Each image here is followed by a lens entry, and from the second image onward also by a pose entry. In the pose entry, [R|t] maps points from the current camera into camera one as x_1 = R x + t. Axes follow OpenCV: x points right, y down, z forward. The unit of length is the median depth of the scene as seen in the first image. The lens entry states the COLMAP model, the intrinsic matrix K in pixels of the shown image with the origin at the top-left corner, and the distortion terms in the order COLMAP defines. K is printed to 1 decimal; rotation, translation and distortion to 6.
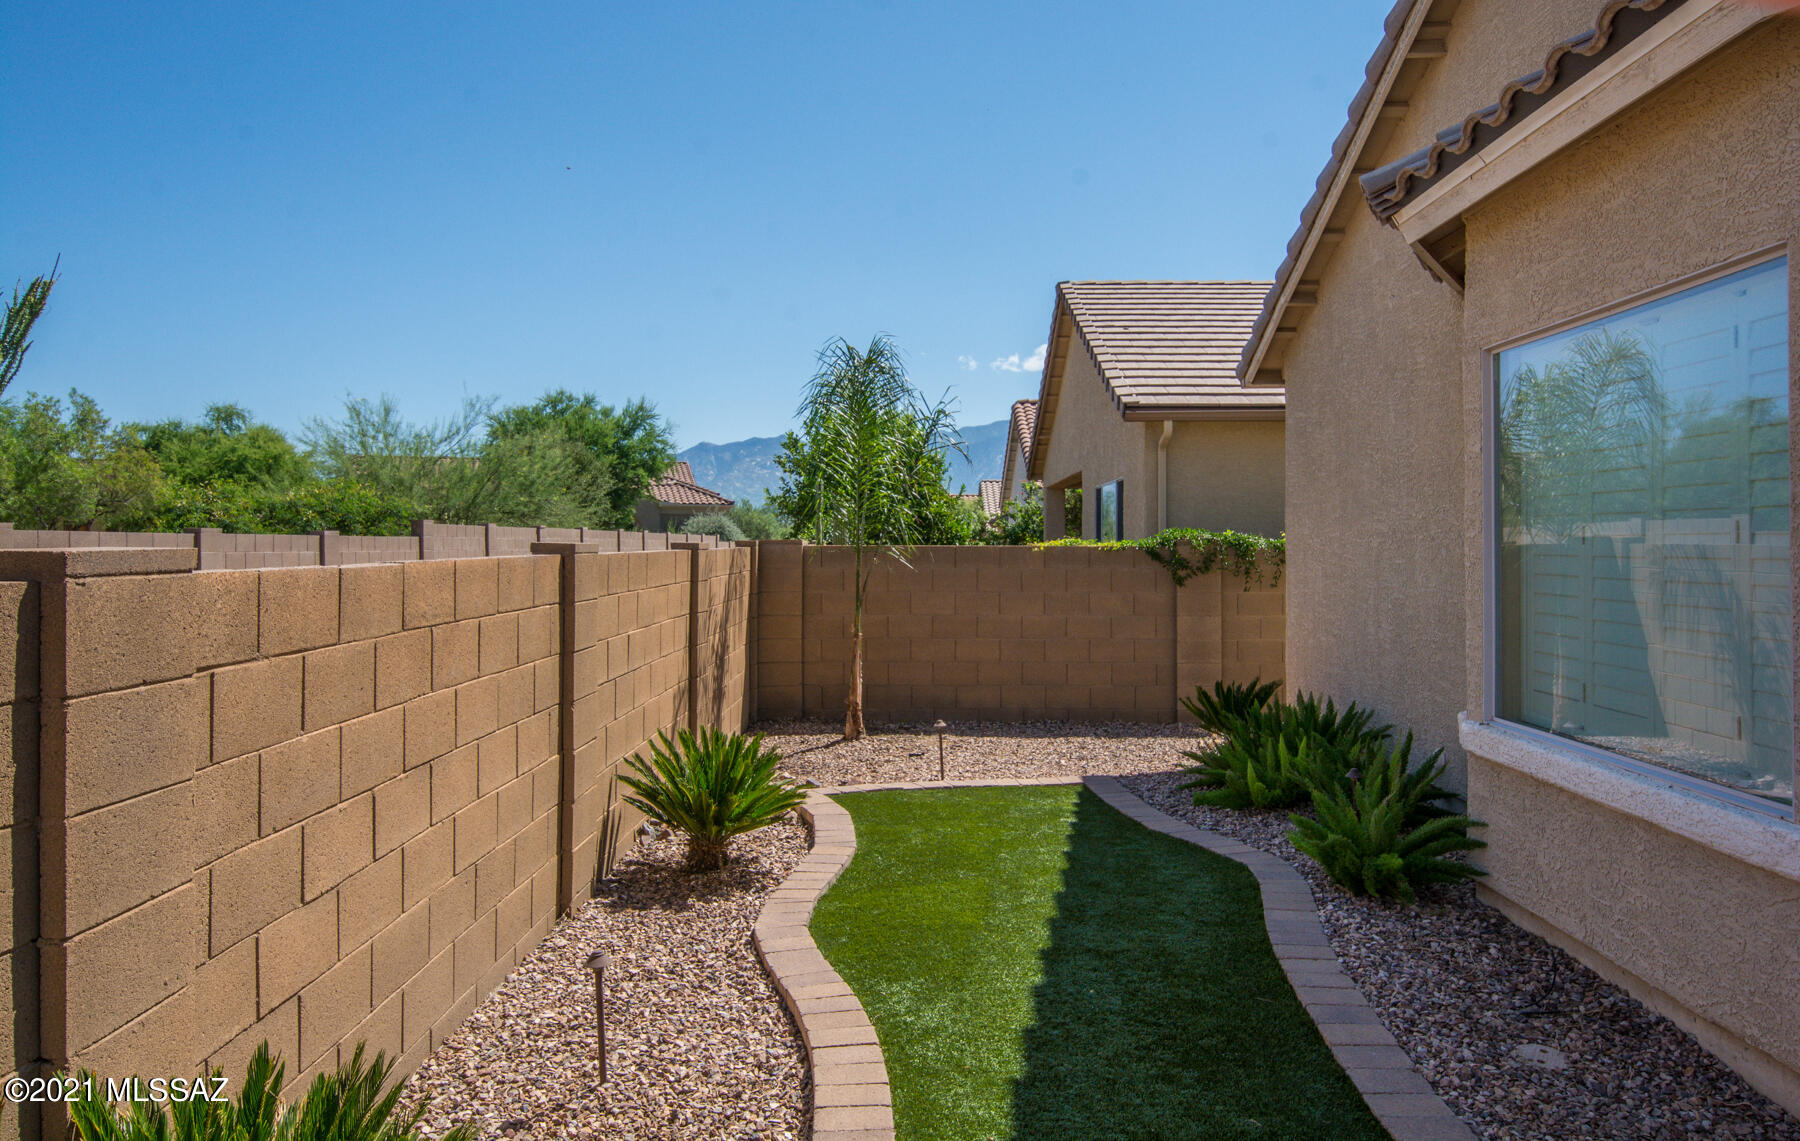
lens RADIAL K [[1249.3, 0, 930.5], [0, 1249.3, 542.1], [0, 0, 1]] dist [0.013375, -0.002890]
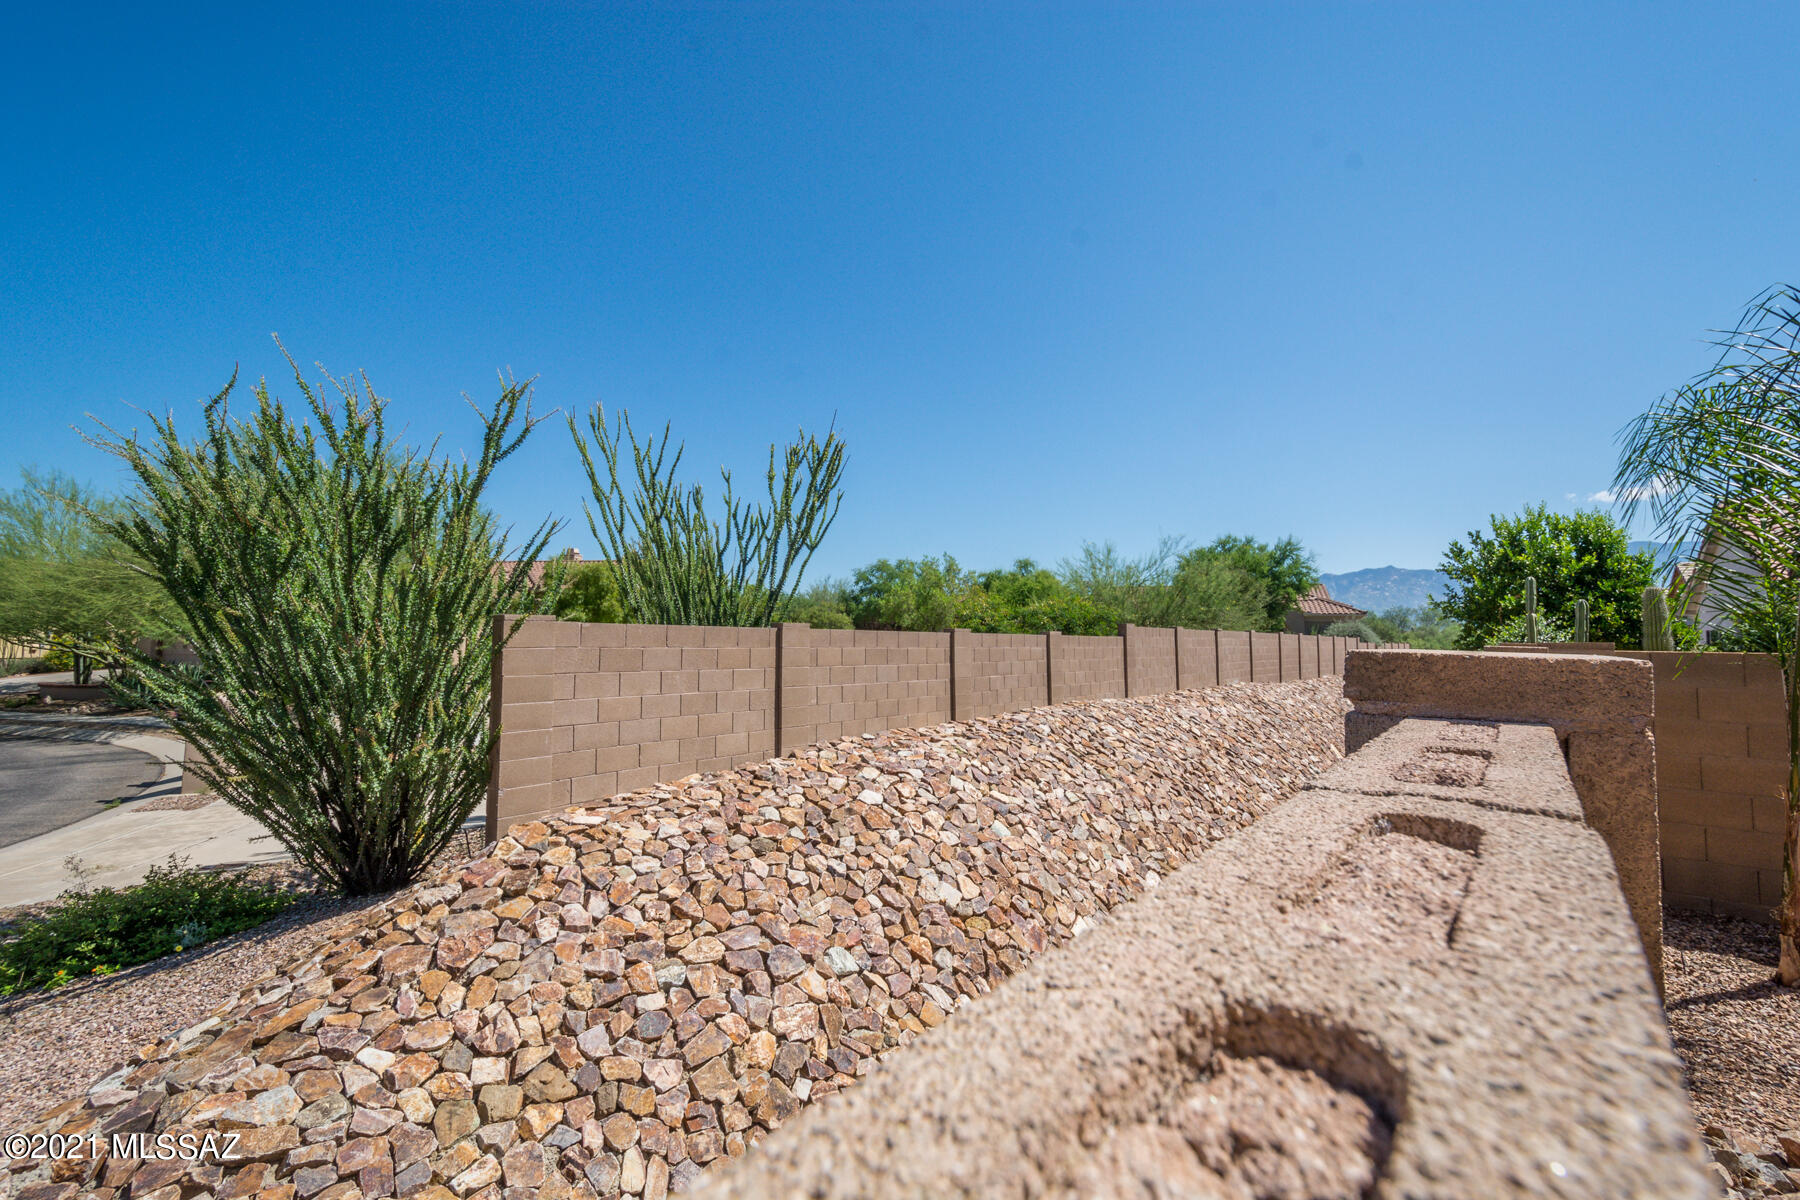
lens RADIAL K [[779.1, 0, 907.5], [0, 779.1, 600.7], [0, 0, 1]] dist [0.010672, 0.000033]
pose [[0.781659, -0.022286, -0.623307, -0.157544], [-0.009684, 0.998807, -0.047857, -0.000982], [0.623630, 0.043444, 0.780511, 0.453591]]
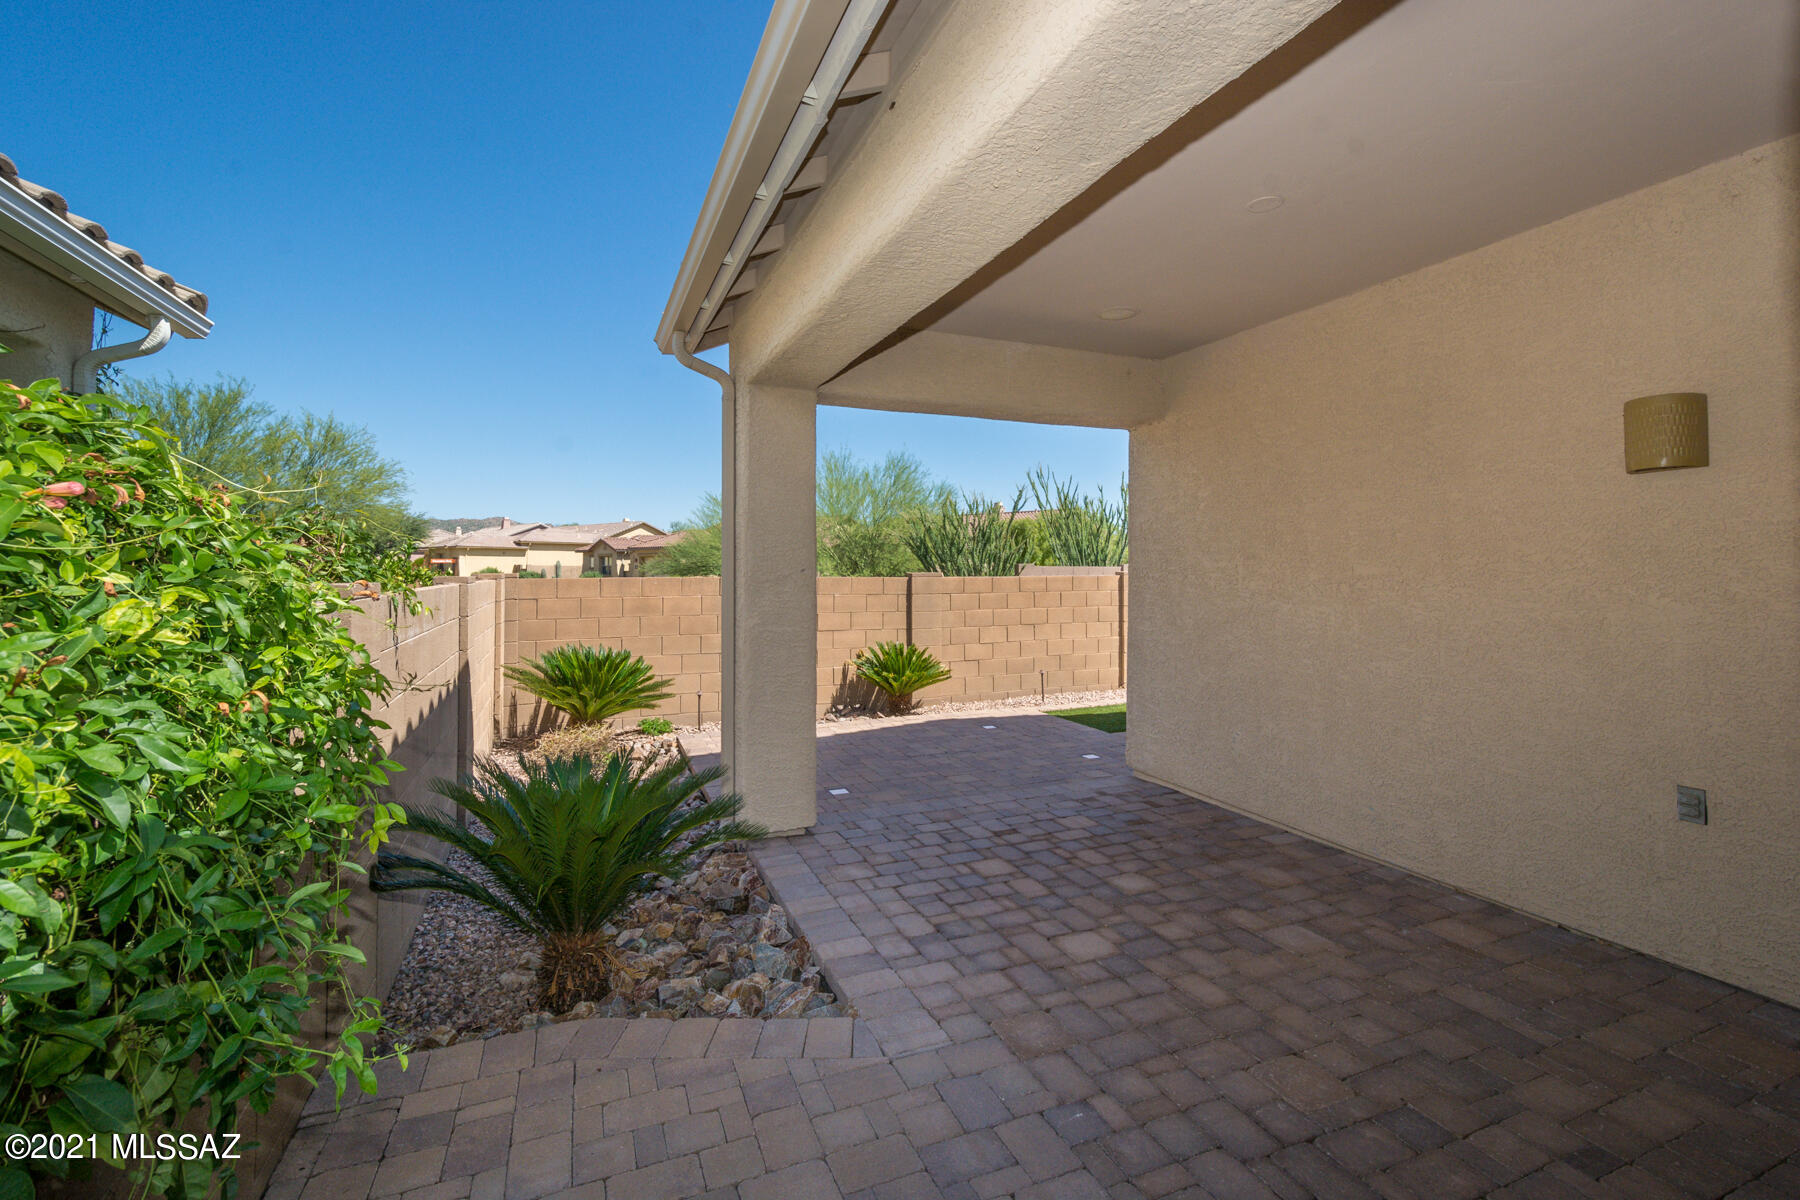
lens RADIAL K [[784.0, 0, 931.8], [0, 784.0, 566.0], [0, 0, 1]] dist [0.012368, 0.000004]
pose [[0.421554, -0.005696, -0.906785, 0.675247], [0.000504, 0.999982, -0.006047, -0.000998], [0.906803, 0.002092, 0.421549, -0.150151]]
